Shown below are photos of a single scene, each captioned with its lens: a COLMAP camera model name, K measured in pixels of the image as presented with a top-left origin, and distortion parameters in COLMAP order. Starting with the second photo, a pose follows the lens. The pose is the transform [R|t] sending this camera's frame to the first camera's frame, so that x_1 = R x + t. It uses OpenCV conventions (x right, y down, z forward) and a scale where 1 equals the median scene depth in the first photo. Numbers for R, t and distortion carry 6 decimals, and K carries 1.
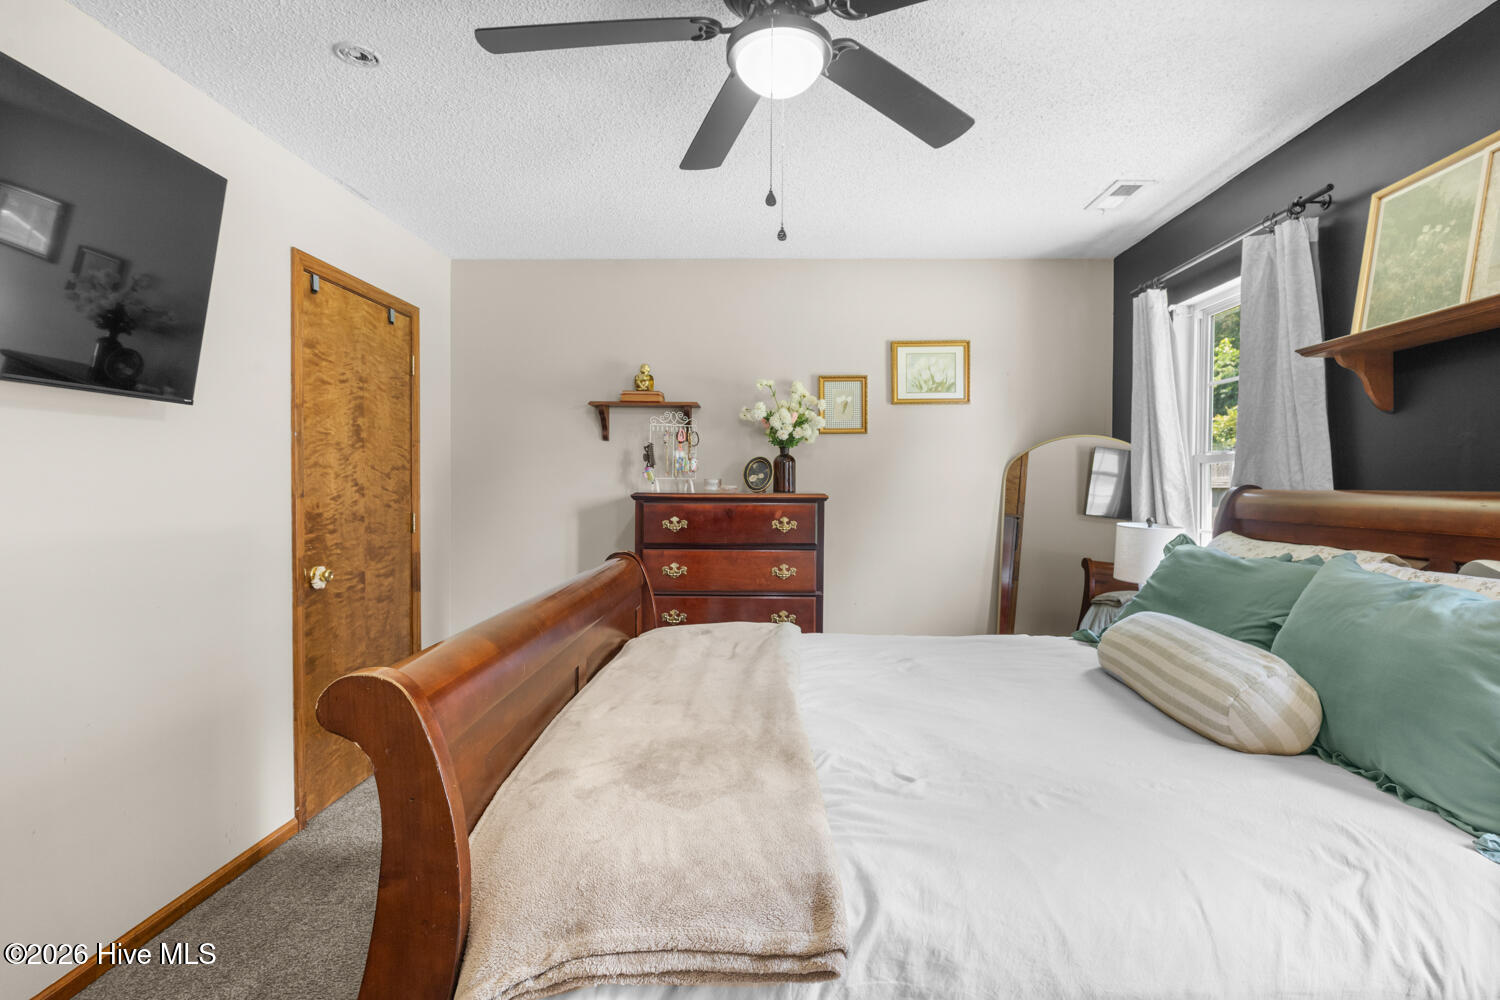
lens RADIAL K [[679.6, 0, 749.1], [0, 679.6, 486.3], [0, 0, 1]] dist [-0.004978, -0.000725]
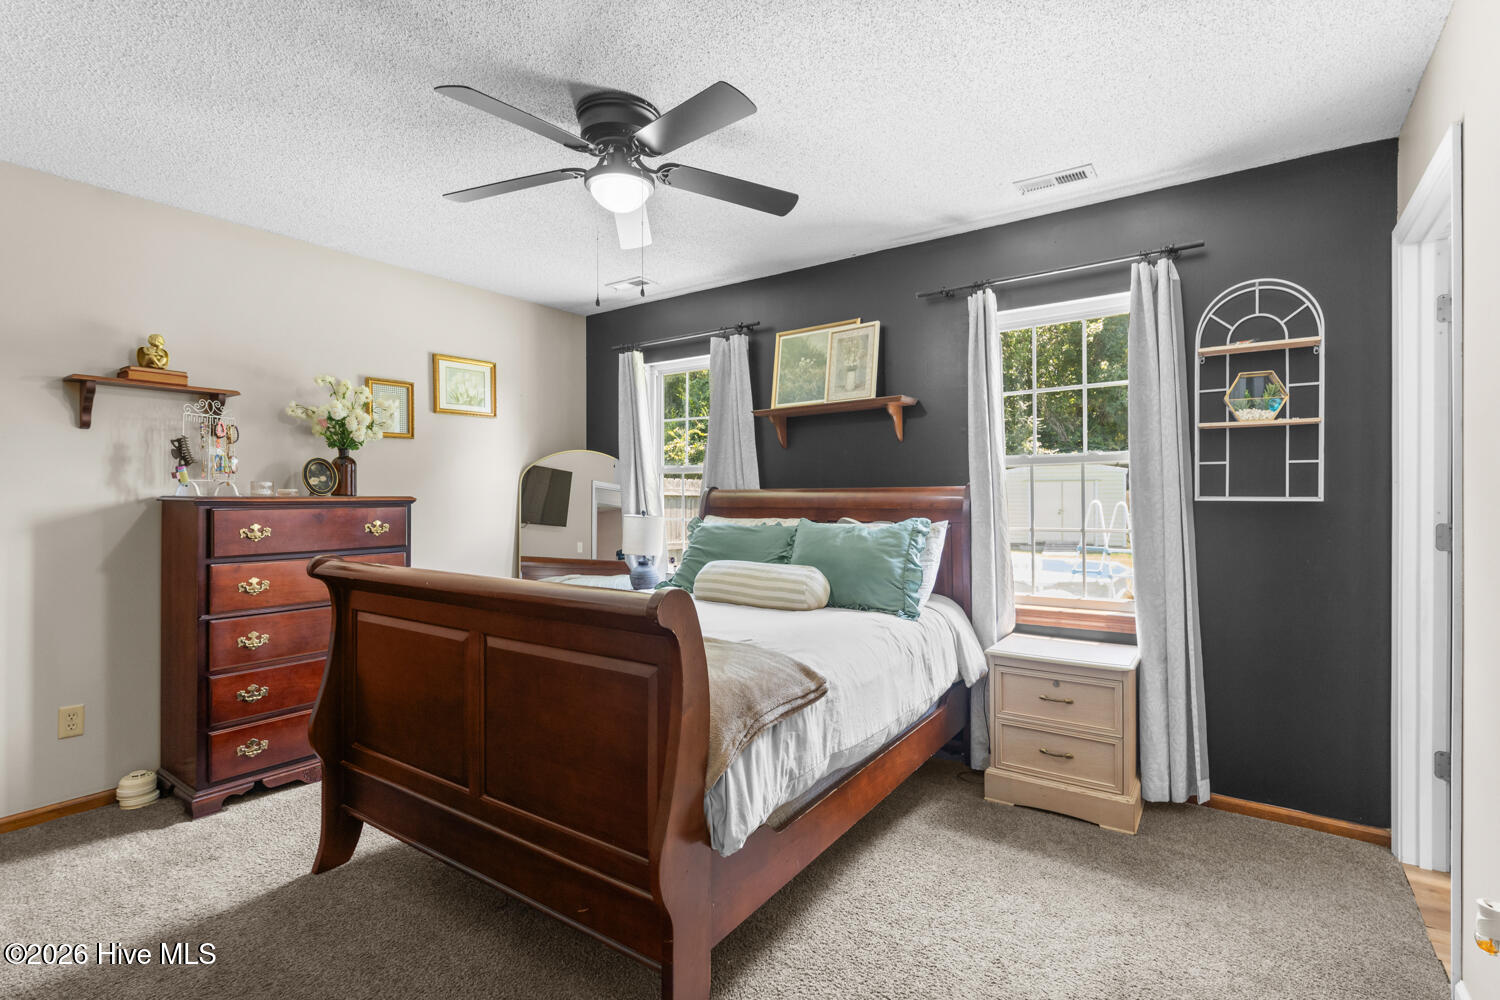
lens RADIAL K [[723.6, 0, 745.5], [0, 723.6, 498.9], [0, 0, 1]] dist [-0.003573, -0.000302]
pose [[0.553323, -0.010501, 0.832900, -0.501713], [0.009727, 0.999934, 0.006146, 0.012437], [-0.832910, 0.004701, 0.553389, -0.030888]]
